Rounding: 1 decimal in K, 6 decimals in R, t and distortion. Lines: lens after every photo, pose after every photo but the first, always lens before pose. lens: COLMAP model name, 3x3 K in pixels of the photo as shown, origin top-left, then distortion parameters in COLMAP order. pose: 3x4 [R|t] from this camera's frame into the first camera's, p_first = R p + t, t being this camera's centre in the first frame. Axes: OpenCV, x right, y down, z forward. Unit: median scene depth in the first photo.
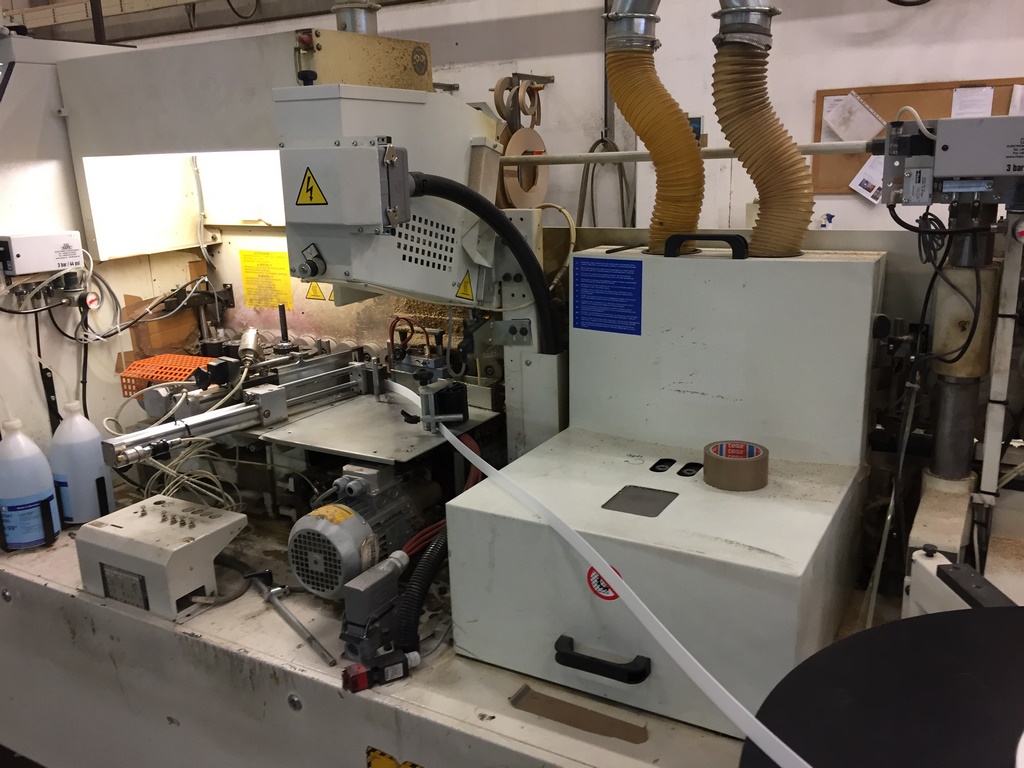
lens RADIAL K [[876.8, 0, 513.2], [0, 876.8, 383.1], [0, 0, 1]] dist [0.058128, -0.072582]
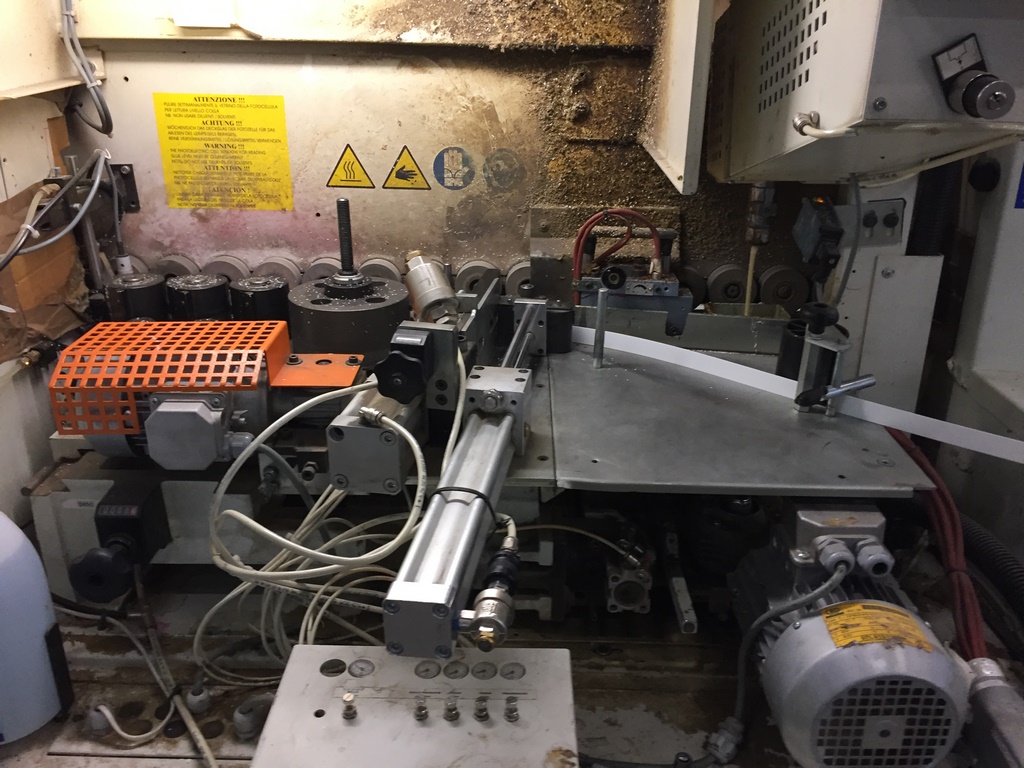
lens RADIAL K [[876.8, 0, 512.5], [0, 876.8, 388.9], [0, 0, 1]] dist [0.058128, -0.072582]
pose [[0.875201, -0.152539, 0.459082, -0.448596], [0.086195, 0.982972, 0.162288, -0.058834], [-0.476019, -0.102464, 0.873445, 0.521355]]
